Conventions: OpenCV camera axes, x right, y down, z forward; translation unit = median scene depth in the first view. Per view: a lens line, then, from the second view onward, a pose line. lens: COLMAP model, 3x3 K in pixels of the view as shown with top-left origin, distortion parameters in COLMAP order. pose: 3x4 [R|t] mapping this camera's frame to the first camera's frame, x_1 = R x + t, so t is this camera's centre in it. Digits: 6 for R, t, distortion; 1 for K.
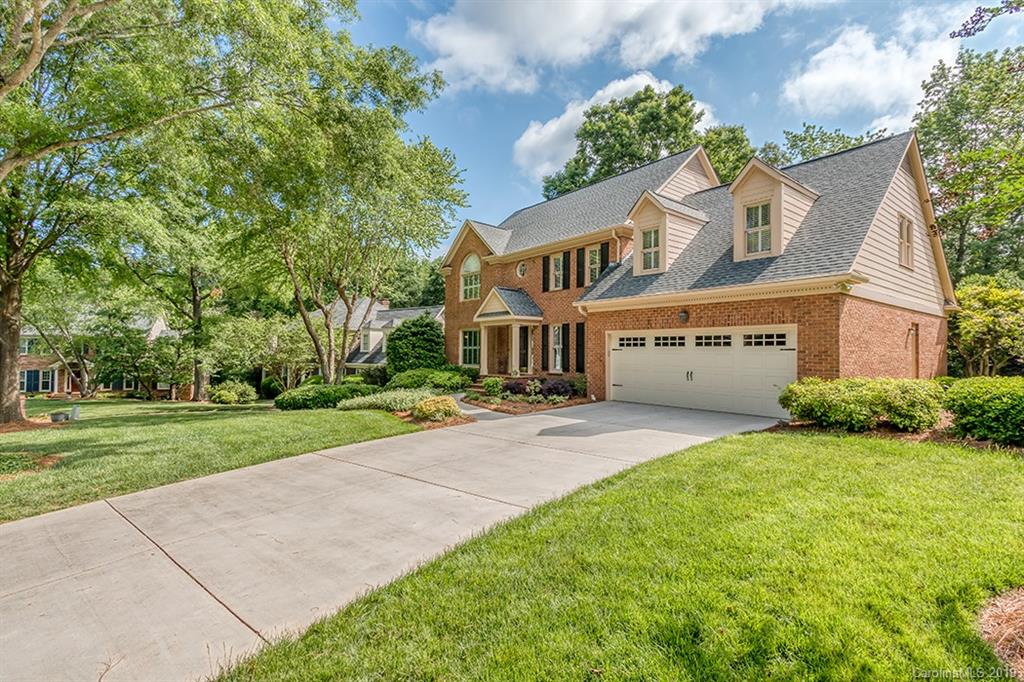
lens RADIAL K [[469.1, 0, 512.0], [0, 469.1, 341.0], [0, 0, 1]] dist [-0.000429, -0.000022]
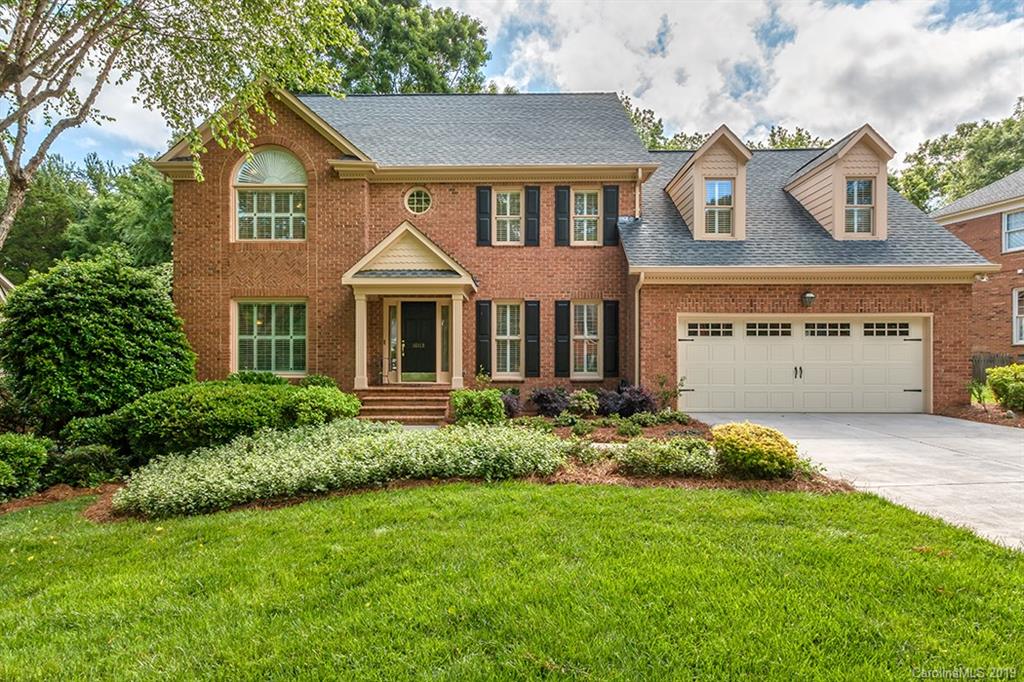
lens RADIAL K [[540.1, 0, 512.0], [0, 540.1, 341.0], [0, 0, 1]] dist [0.021690, -0.000148]
pose [[0.638703, -0.001981, 0.769451, -0.587962], [-0.012340, 0.999842, 0.012817, 0.012570], [-0.769355, -0.017681, 0.638577, 0.694534]]
